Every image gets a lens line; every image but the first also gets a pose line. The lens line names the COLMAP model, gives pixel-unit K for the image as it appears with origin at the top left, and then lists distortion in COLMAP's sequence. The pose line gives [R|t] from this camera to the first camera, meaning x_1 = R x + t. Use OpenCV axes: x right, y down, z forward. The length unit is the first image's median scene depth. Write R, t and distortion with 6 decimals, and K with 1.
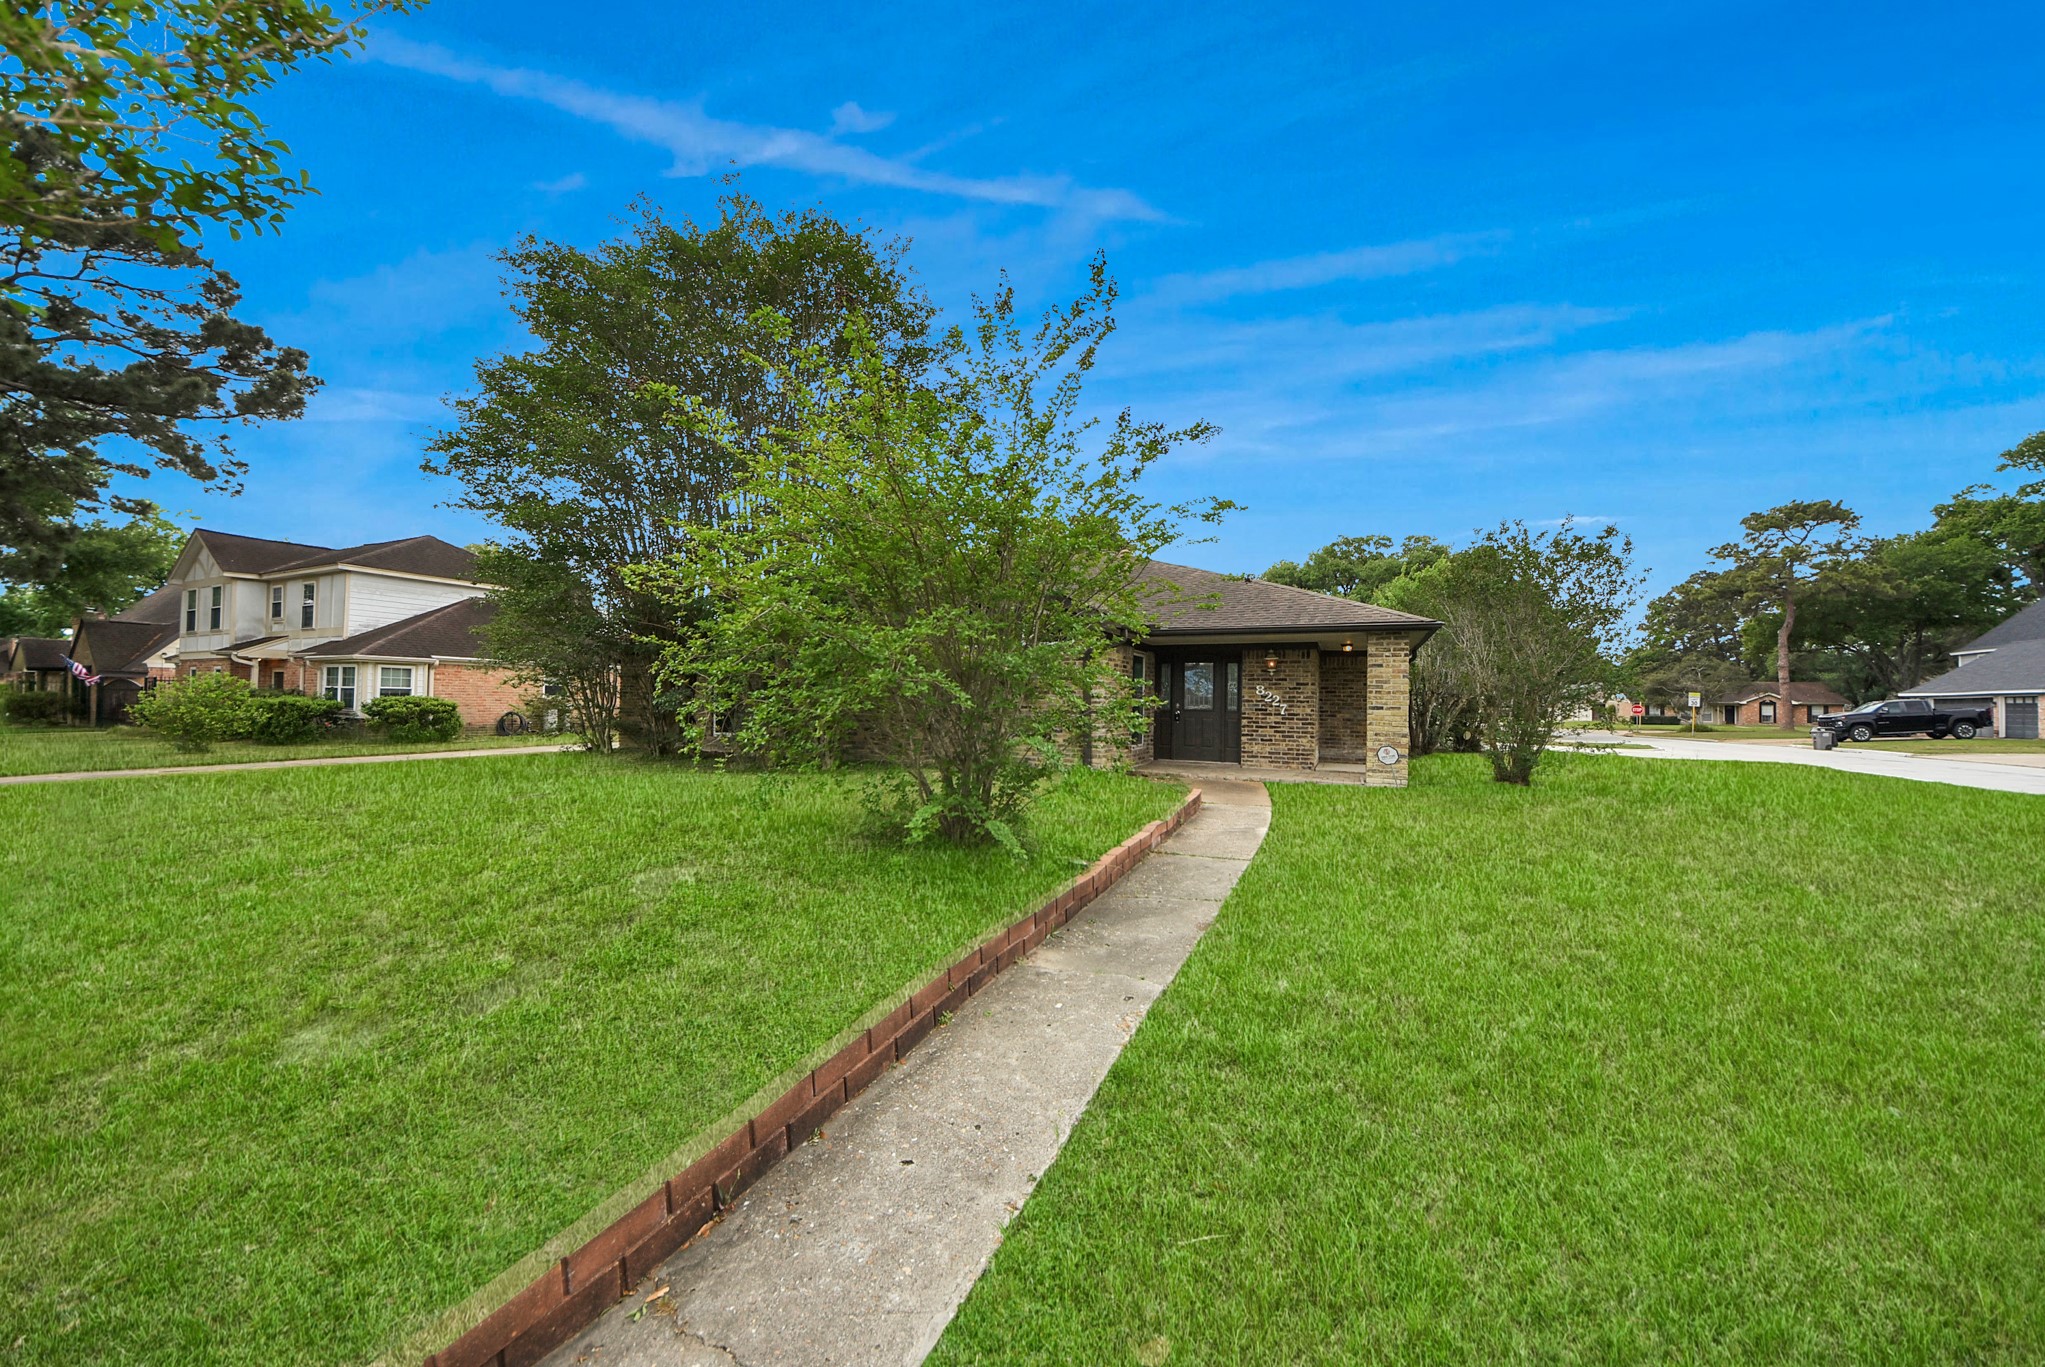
lens RADIAL K [[744.9, 0, 1024.0], [0, 744.9, 677.0], [0, 0, 1]] dist [-0.000531, -0.001285]
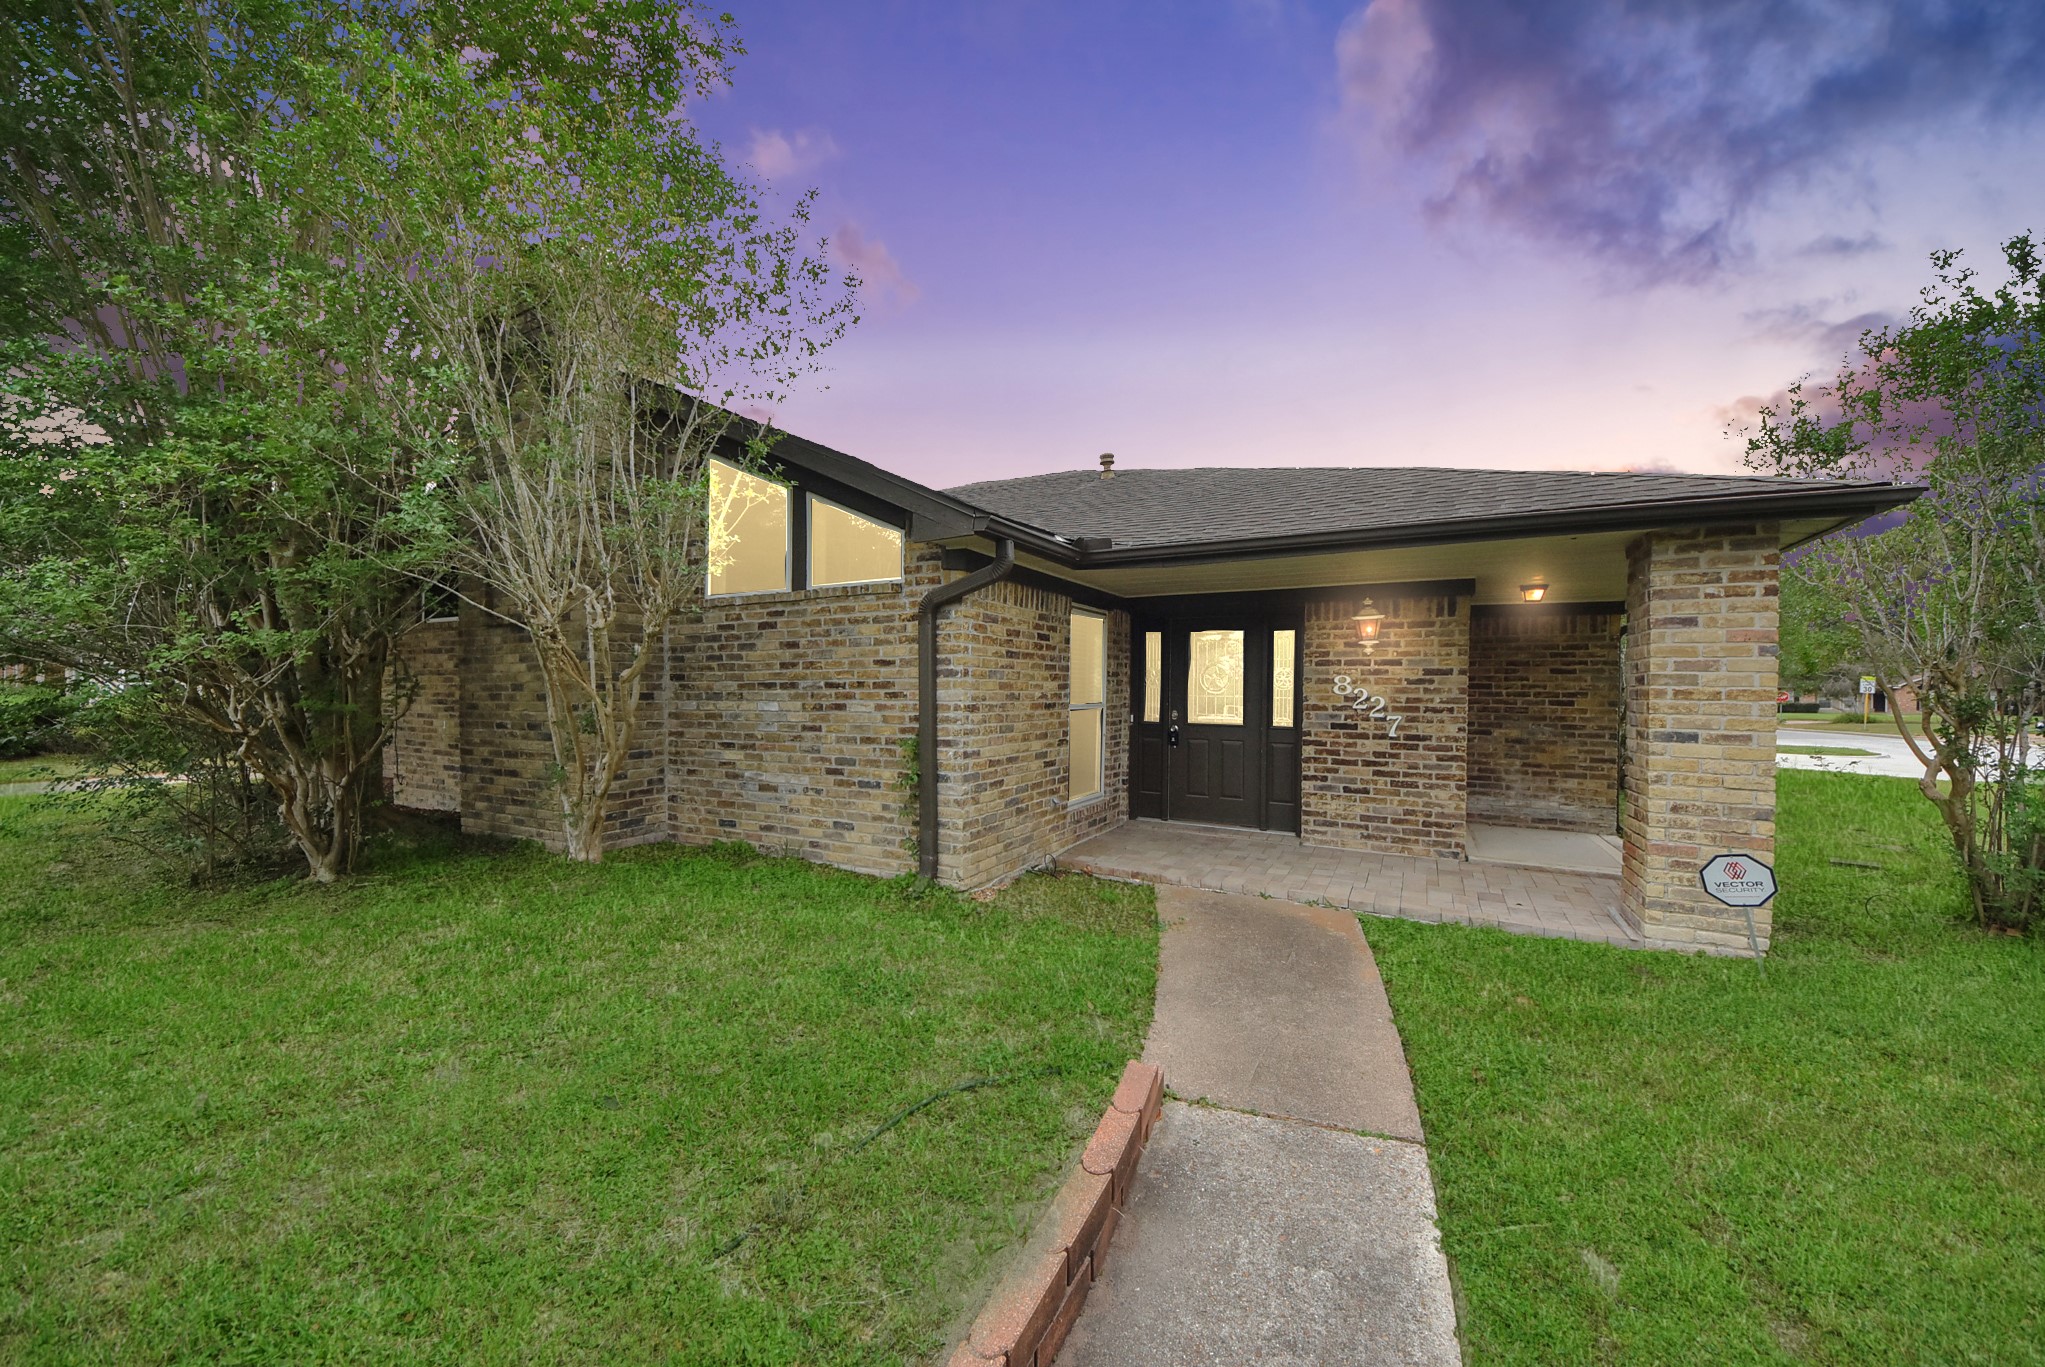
lens RADIAL K [[744.9, 0, 1024.8], [0, 744.9, 677.6], [0, 0, 1]] dist [-0.000531, -0.001285]
pose [[0.997681, -0.005313, -0.067851, 0.132901], [0.006681, 0.999779, 0.019953, 0.001927], [0.067730, -0.020360, 0.997496, 0.463503]]
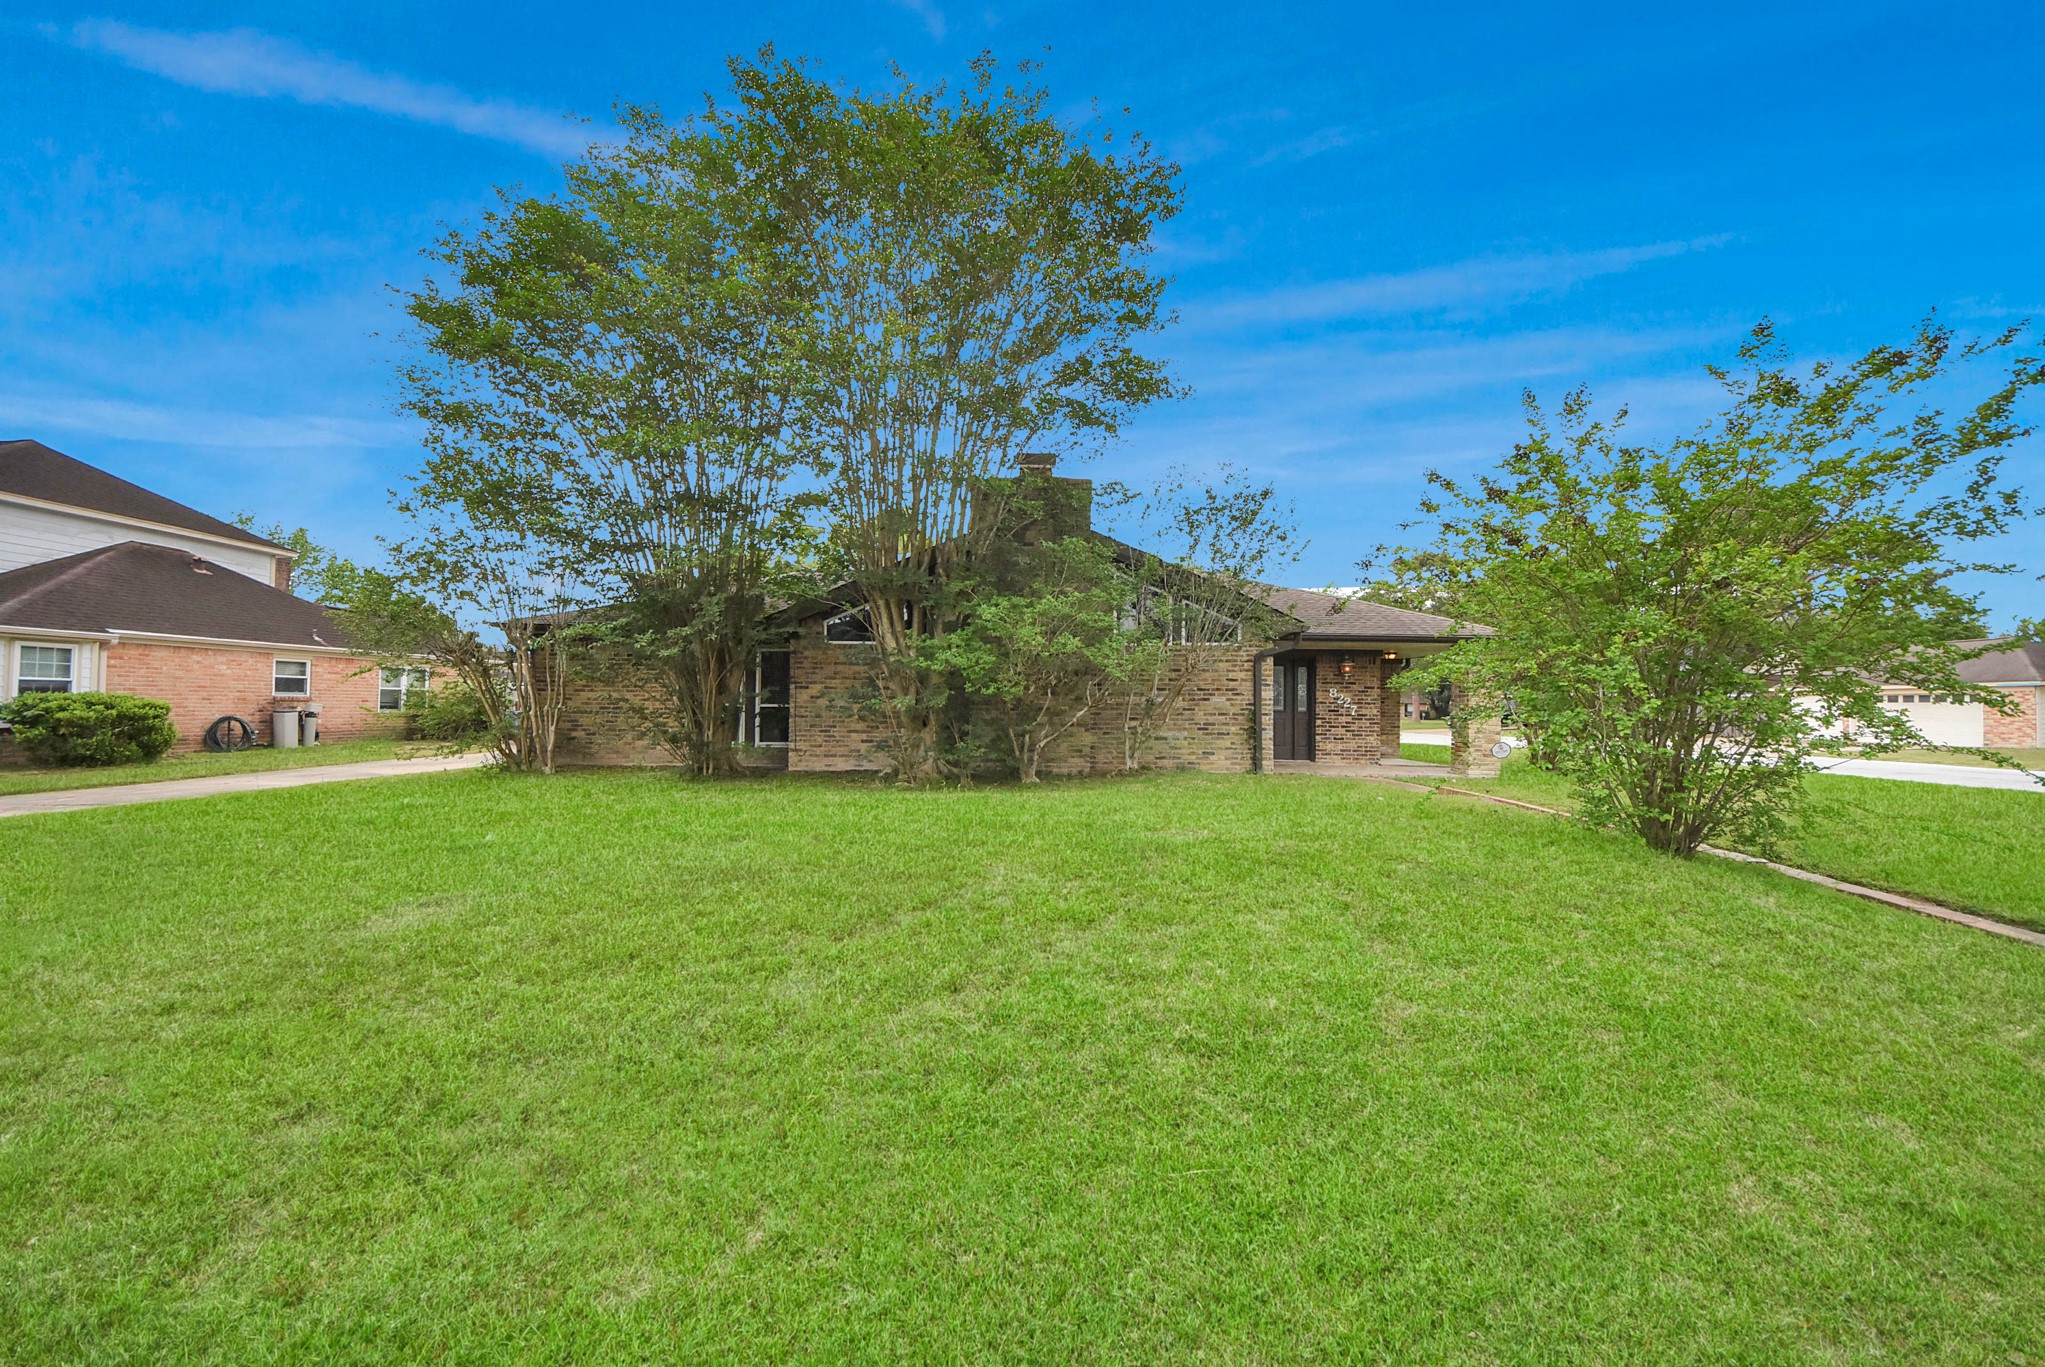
lens RADIAL K [[744.9, 0, 1021.0], [0, 744.9, 688.7], [0, 0, 1]] dist [-0.000531, -0.001285]
pose [[0.923224, 0.008081, 0.384177, -0.467374], [-0.014547, 0.999797, 0.013929, 0.003072], [-0.383987, -0.018448, 0.923154, 0.159567]]
